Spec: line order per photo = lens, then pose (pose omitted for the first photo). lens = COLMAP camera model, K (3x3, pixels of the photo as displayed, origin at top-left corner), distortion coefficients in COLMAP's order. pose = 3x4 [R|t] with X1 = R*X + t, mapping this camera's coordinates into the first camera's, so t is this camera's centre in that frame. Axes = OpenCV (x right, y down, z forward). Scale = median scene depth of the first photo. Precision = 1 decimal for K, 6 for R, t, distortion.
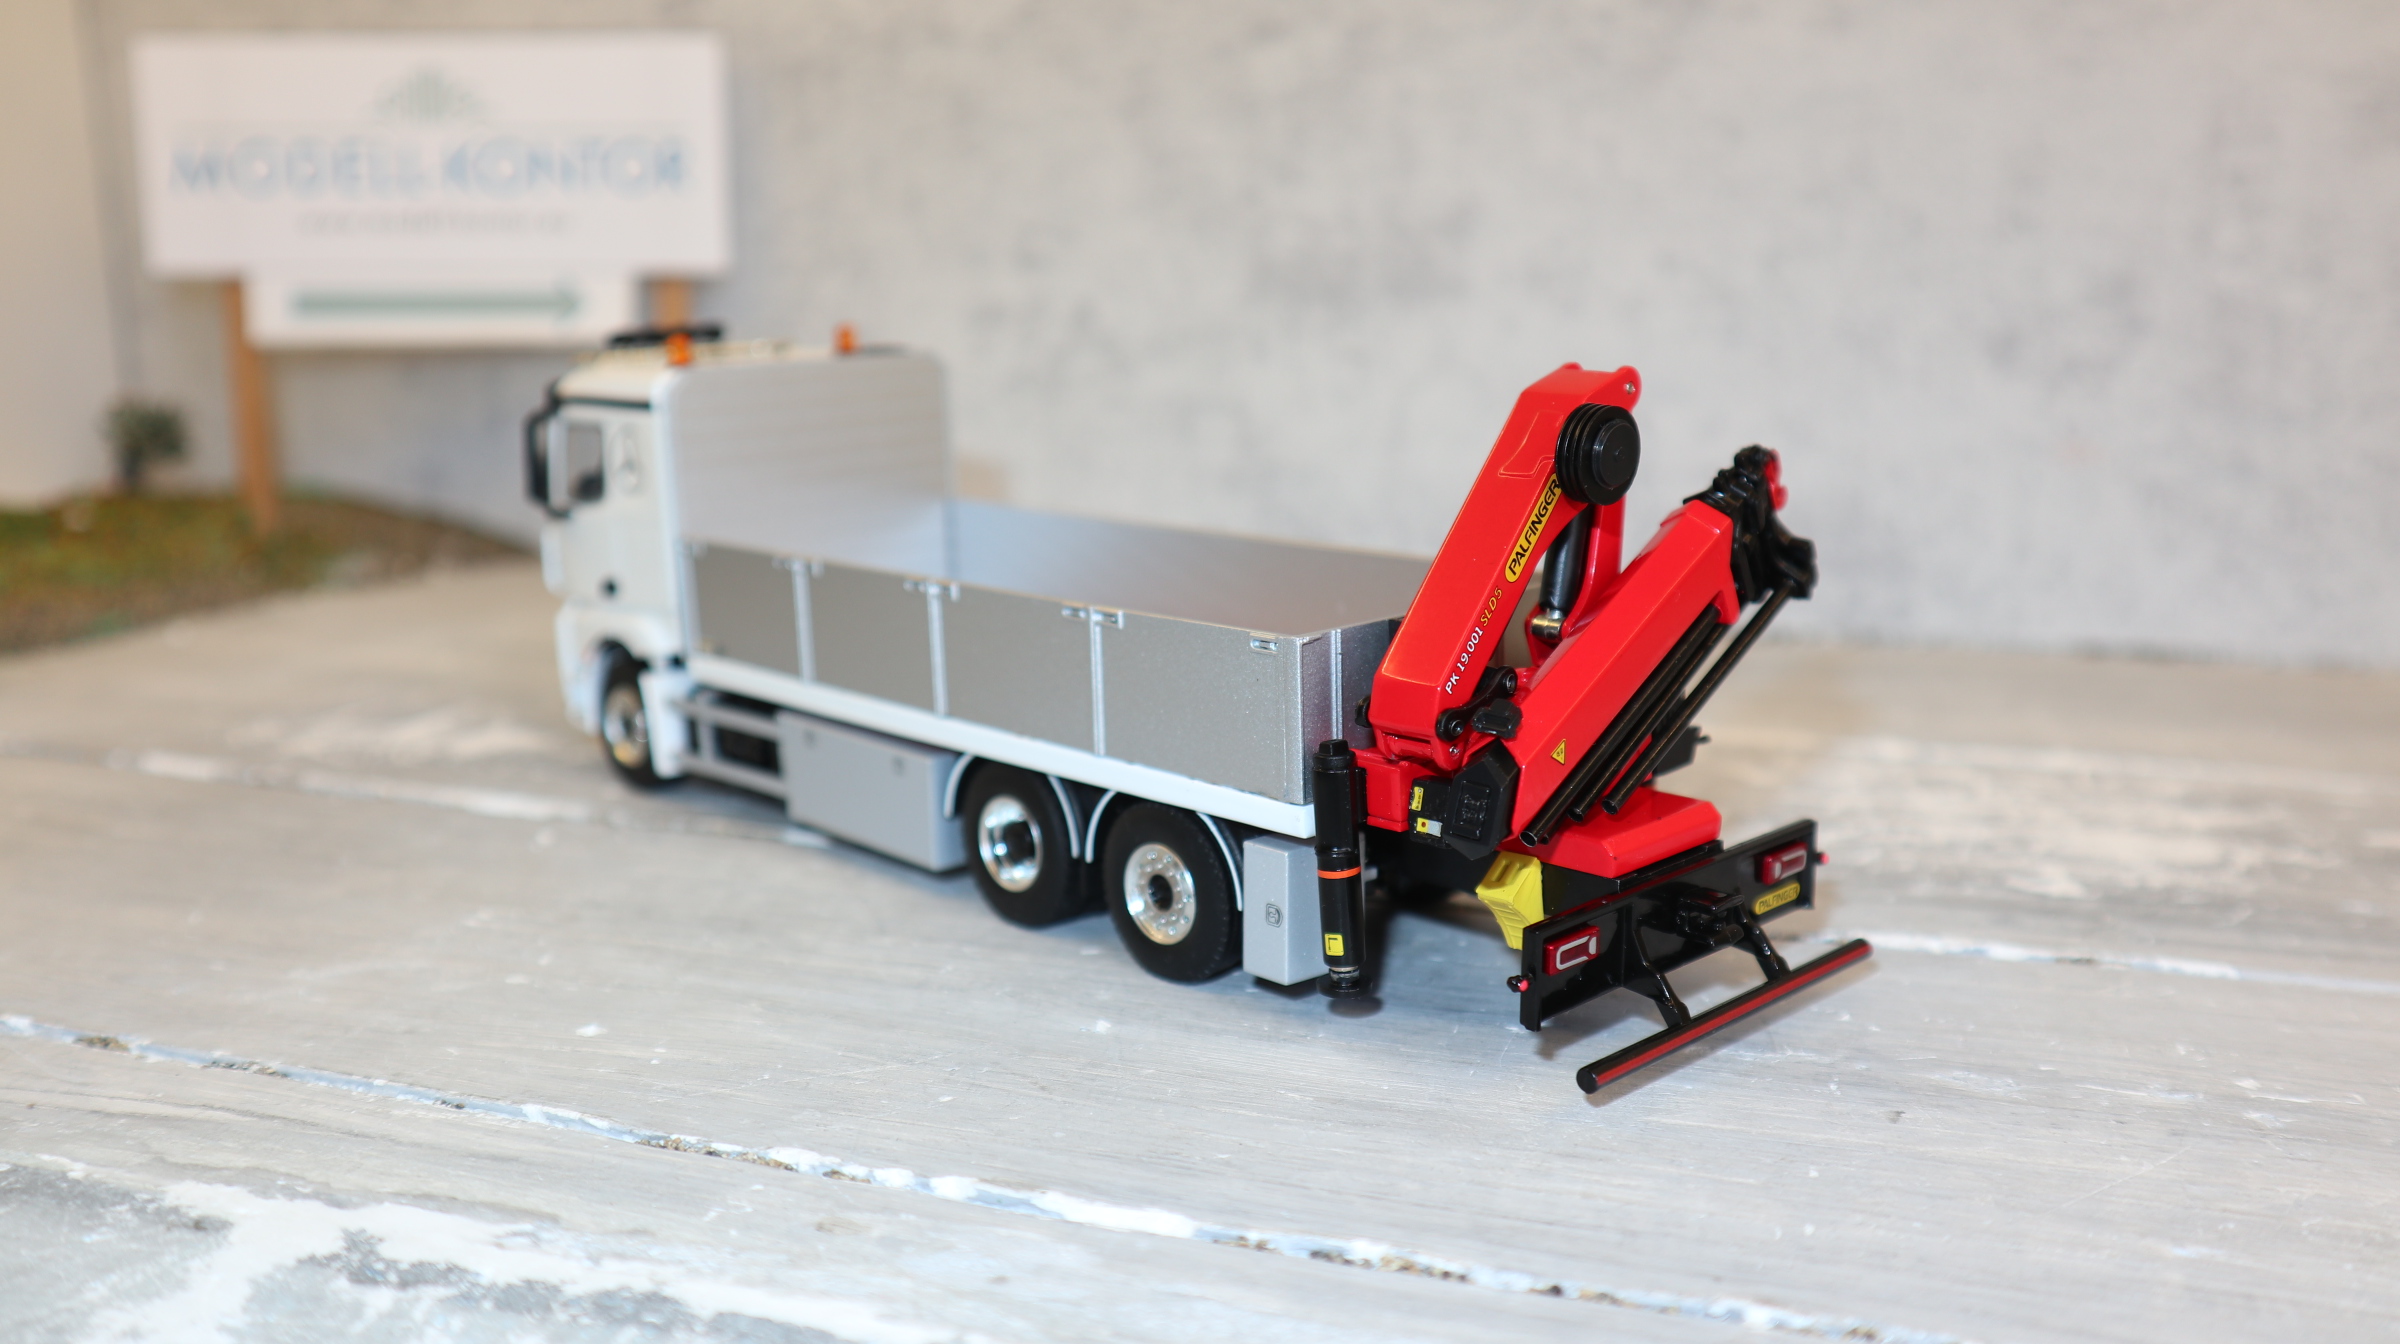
lens RADIAL K [[2131.9, 0, 1200.0], [0, 2131.9, 672.0], [0, 0, 1]] dist [-0.080754, 0.122228]
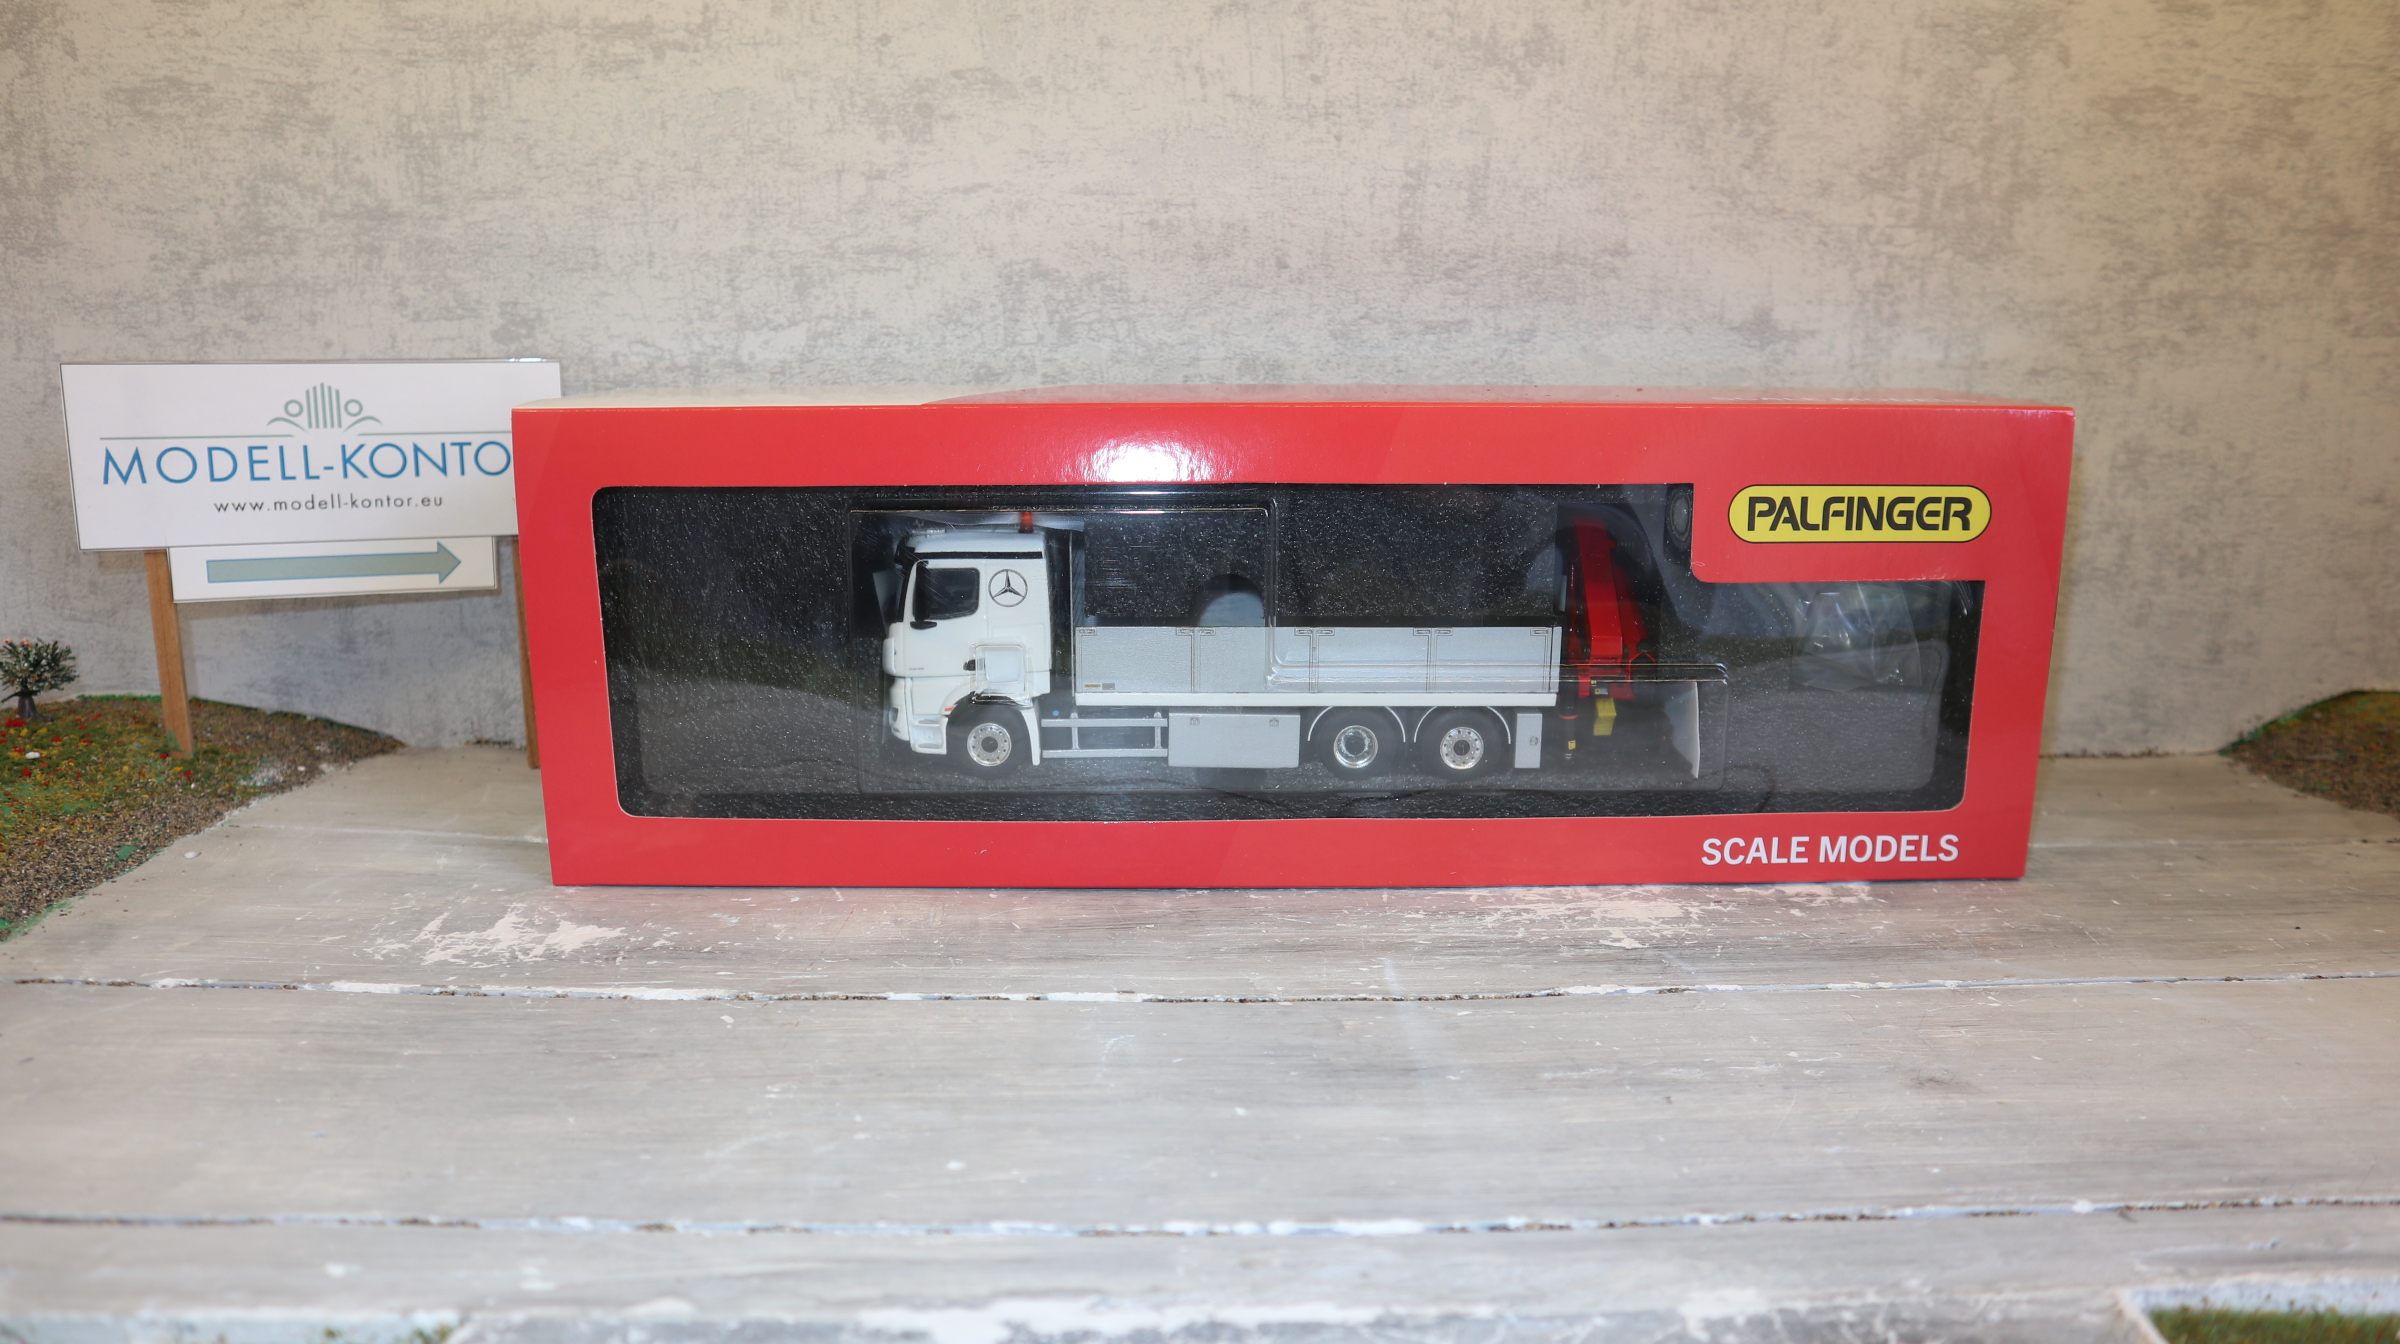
lens RADIAL K [[1648.8, 0, 1200.0], [0, 1648.8, 672.0], [0, 0, 1]] dist [-0.132474, 0.089856]
pose [[0.919972, -0.063593, 0.386791, -0.326796], [0.058331, 0.997976, 0.025341, -0.131862], [-0.387619, -0.000751, 0.921819, -0.131912]]
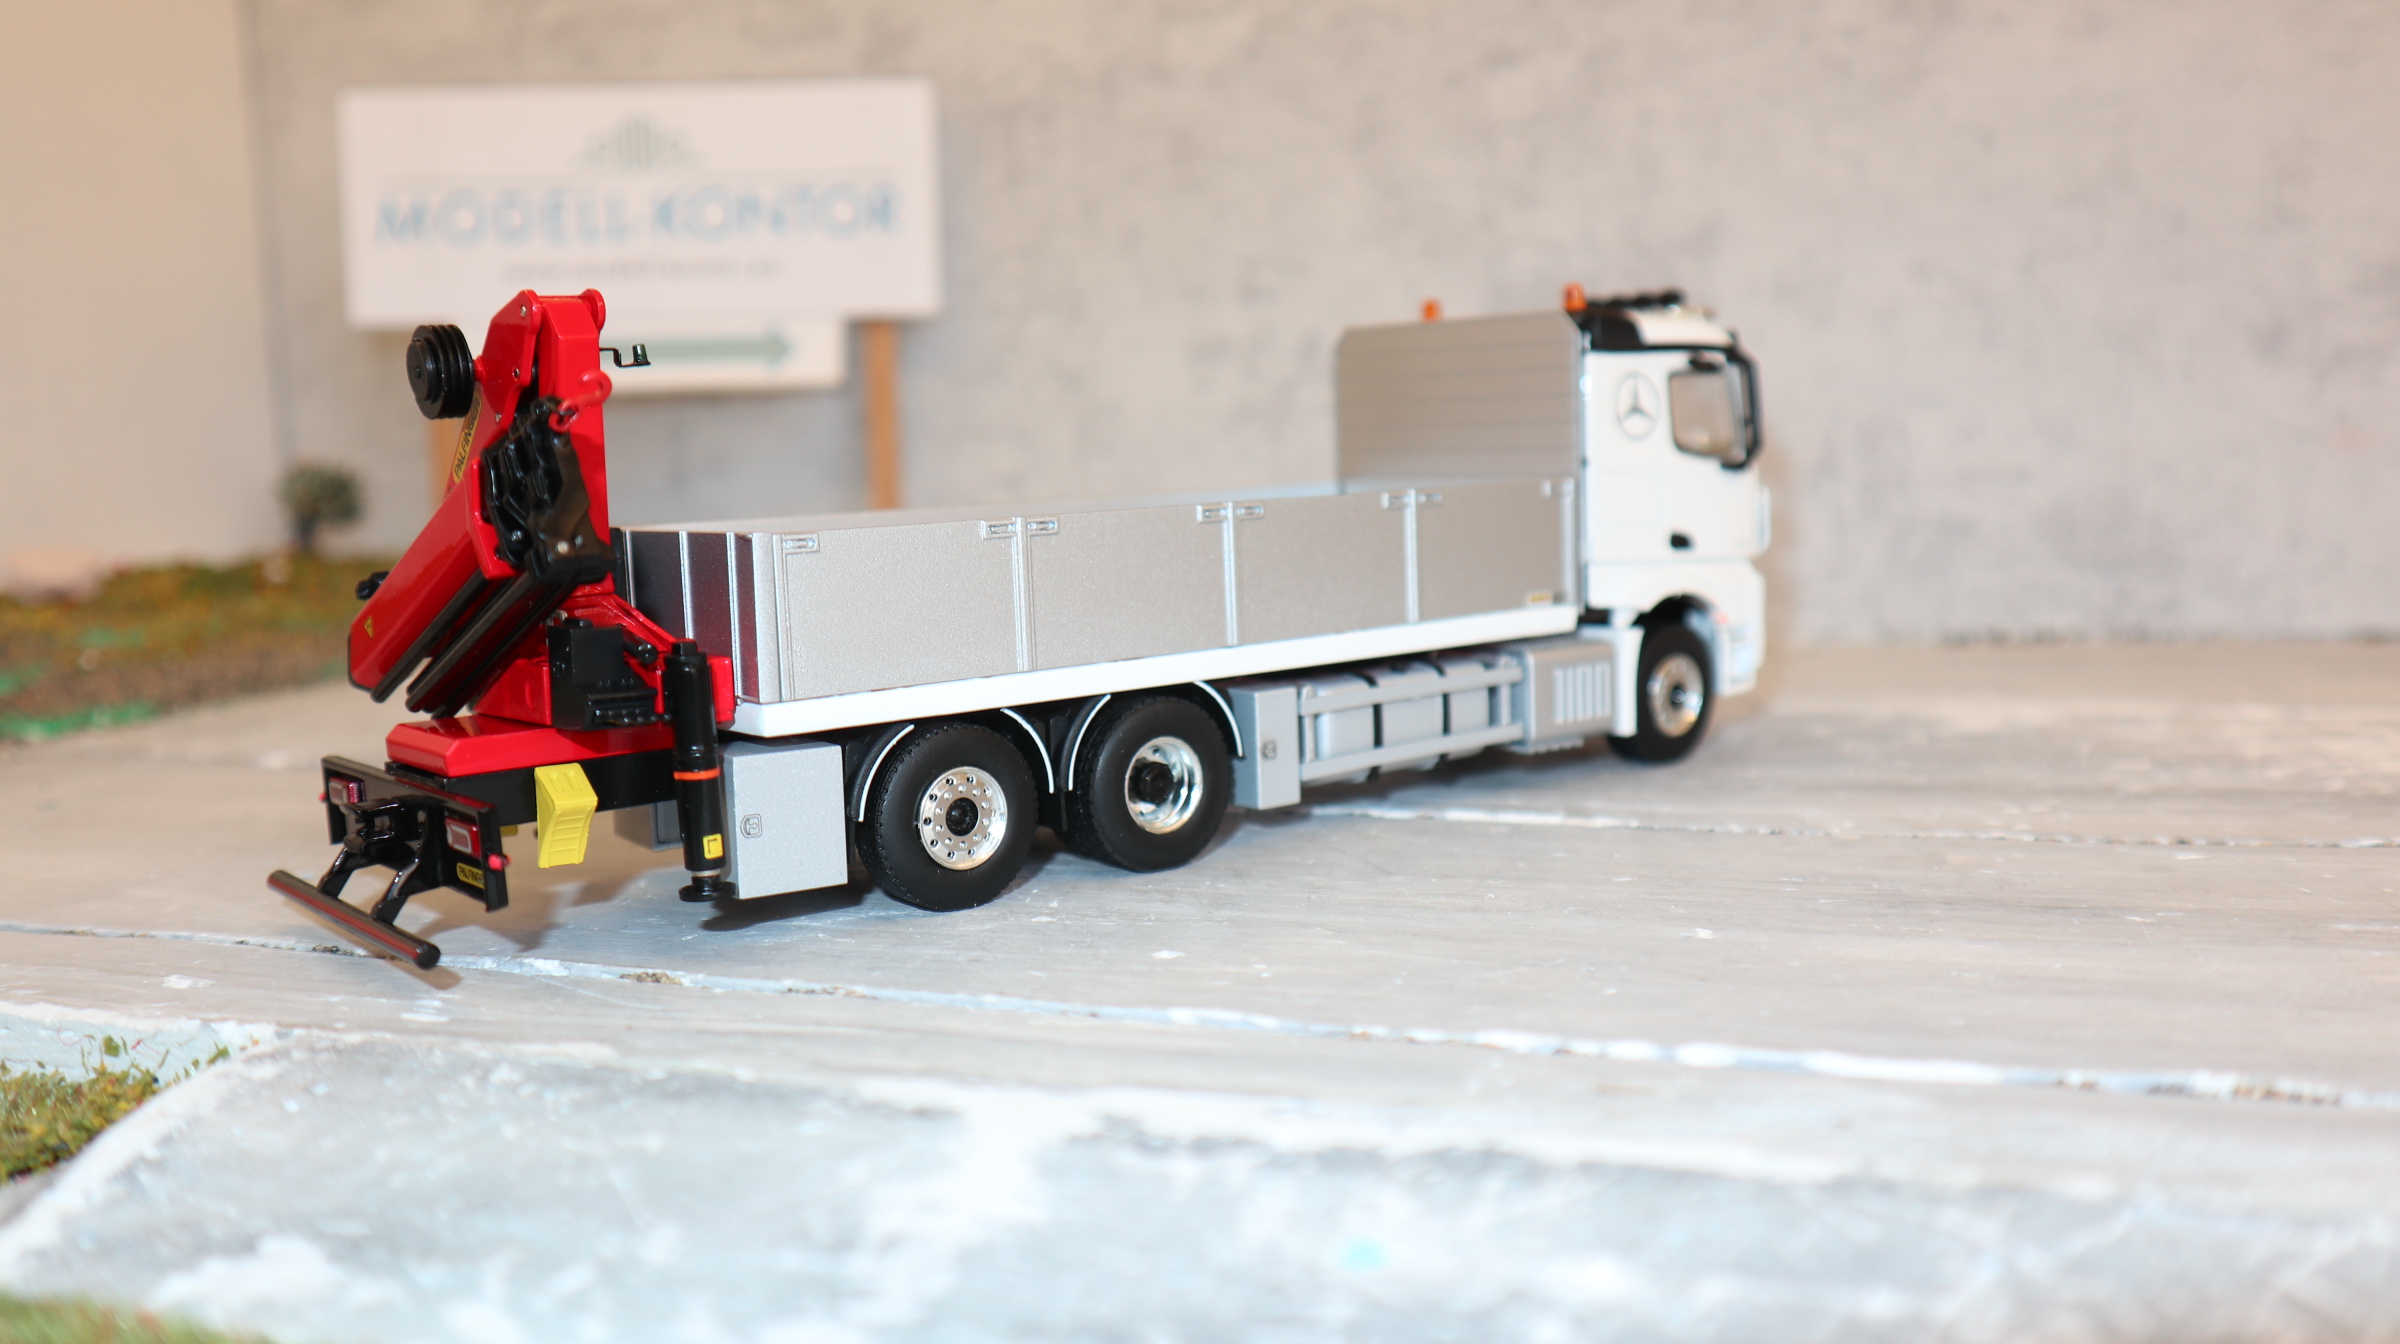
lens RADIAL K [[2093.2, 0, 1200.0], [0, 2093.2, 672.0], [0, 0, 1]] dist [-0.070295, 0.113496]
pose [[0.999297, -0.021845, 0.030475, -0.169569], [0.023823, 0.997527, -0.066129, 0.059937], [-0.028955, 0.066808, 0.997346, 0.034227]]
